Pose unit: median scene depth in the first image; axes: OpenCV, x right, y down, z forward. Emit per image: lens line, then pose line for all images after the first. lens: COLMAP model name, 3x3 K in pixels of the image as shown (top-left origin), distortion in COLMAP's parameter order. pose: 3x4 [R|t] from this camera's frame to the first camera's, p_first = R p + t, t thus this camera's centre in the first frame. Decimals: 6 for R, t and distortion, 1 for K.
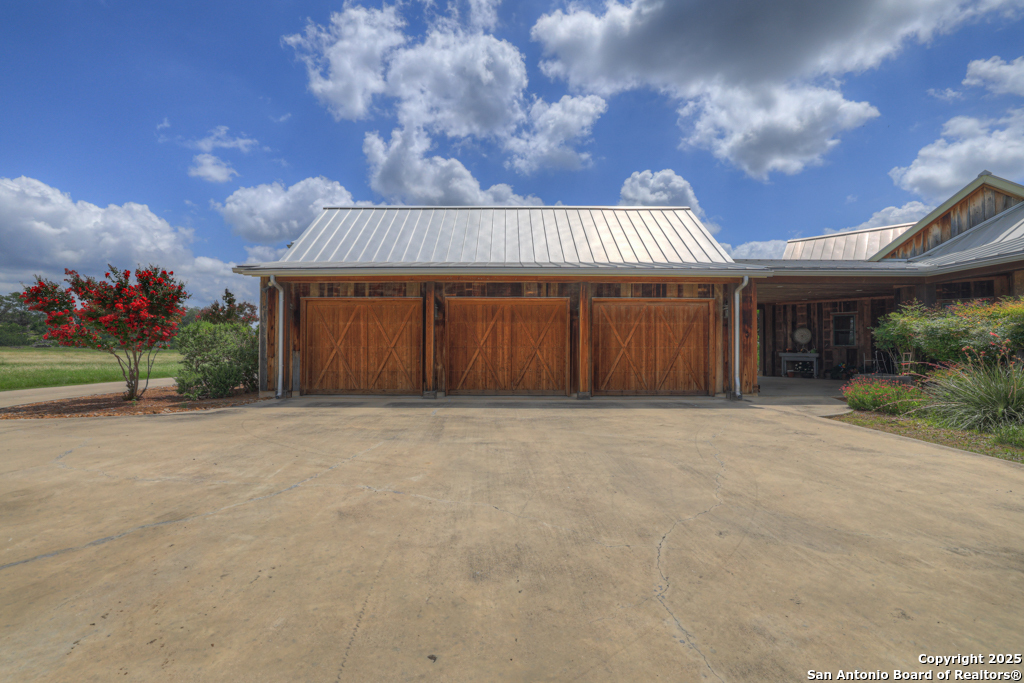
lens RADIAL K [[425.2, 0, 509.3], [0, 425.2, 313.3], [0, 0, 1]] dist [-0.023815, 0.011125]
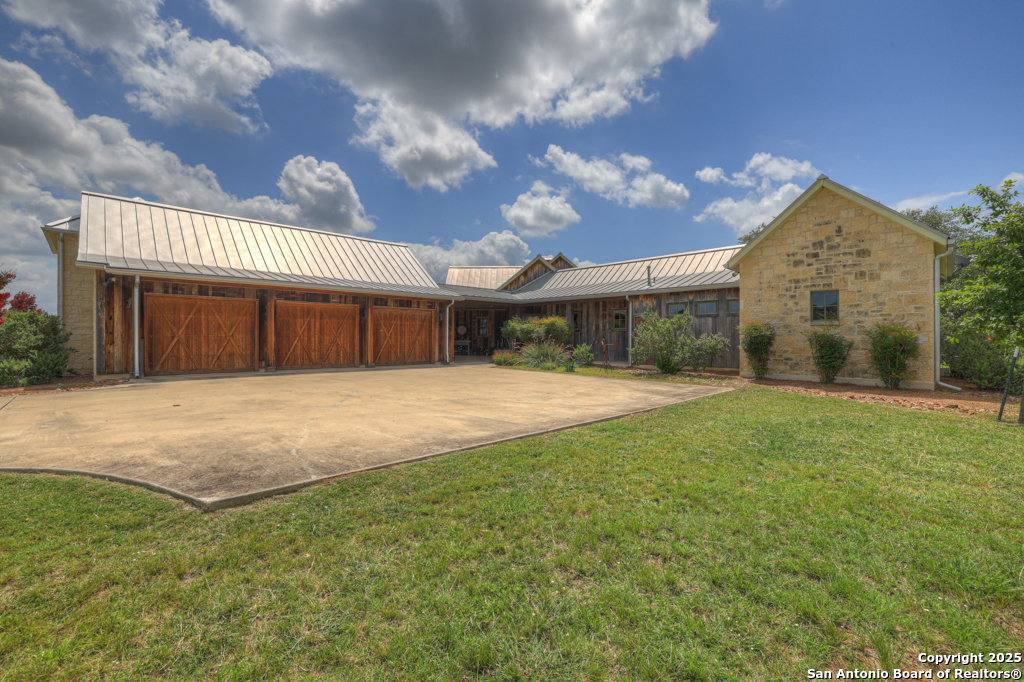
lens RADIAL K [[443.8, 0, 512.0], [0, 443.8, 341.0], [0, 0, 1]] dist [-0.075536, 0.035480]
pose [[0.711934, -0.003225, 0.702239, -0.589345], [-0.056156, 0.996526, 0.061507, -0.034870], [-0.699998, -0.083224, 0.709279, -0.553150]]
